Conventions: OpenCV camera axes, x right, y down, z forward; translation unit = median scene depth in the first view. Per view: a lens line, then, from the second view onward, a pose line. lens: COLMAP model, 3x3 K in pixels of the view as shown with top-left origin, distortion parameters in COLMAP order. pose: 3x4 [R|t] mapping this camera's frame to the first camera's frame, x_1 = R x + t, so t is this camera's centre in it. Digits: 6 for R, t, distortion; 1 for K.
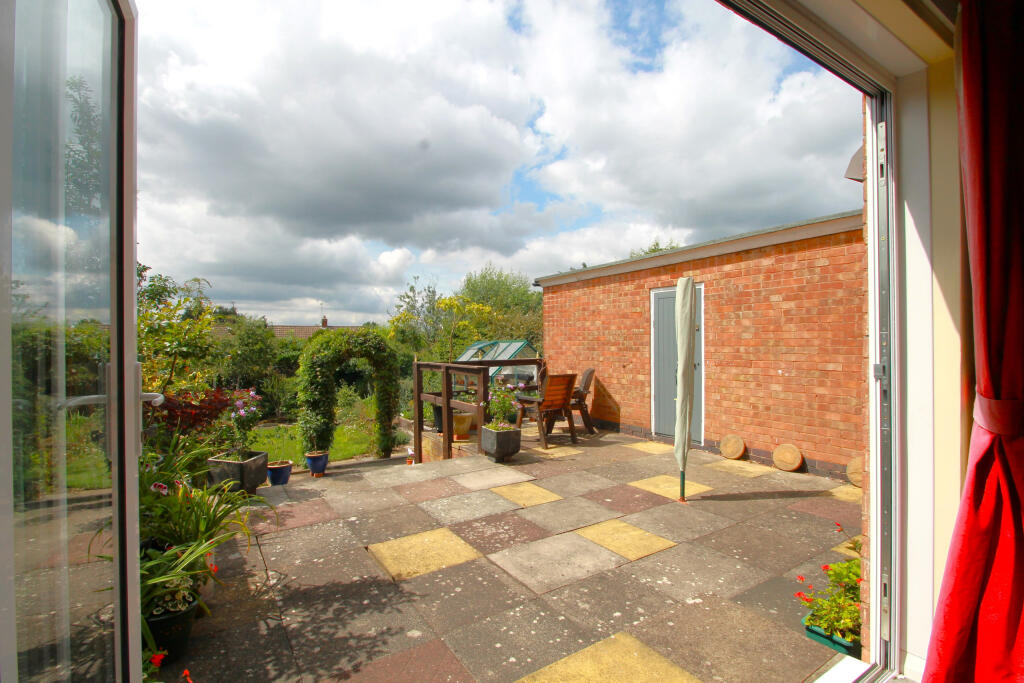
lens RADIAL K [[475.5, 0, 509.1], [0, 475.5, 344.4], [0, 0, 1]] dist [0.000265, -0.005157]
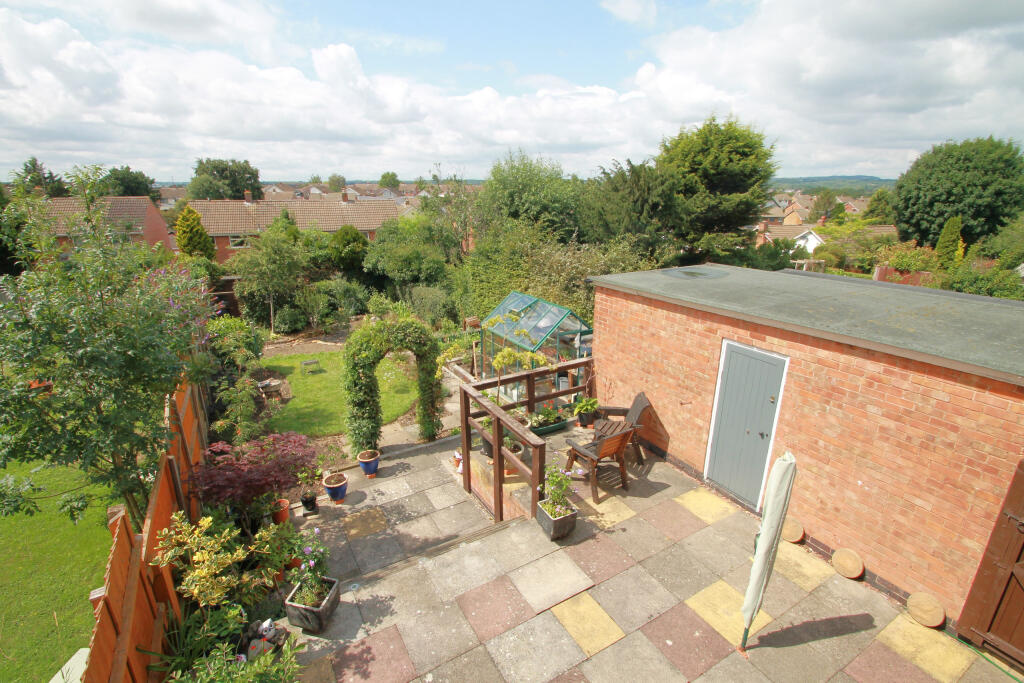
lens RADIAL K [[475.5, 0, 511.5], [0, 475.5, 340.1], [0, 0, 1]] dist [0.000265, -0.005157]
pose [[0.998982, 0.022901, -0.038862, -0.075172], [-0.009990, 0.952469, 0.304473, -0.423327], [0.043988, -0.303774, 0.951728, 0.140340]]
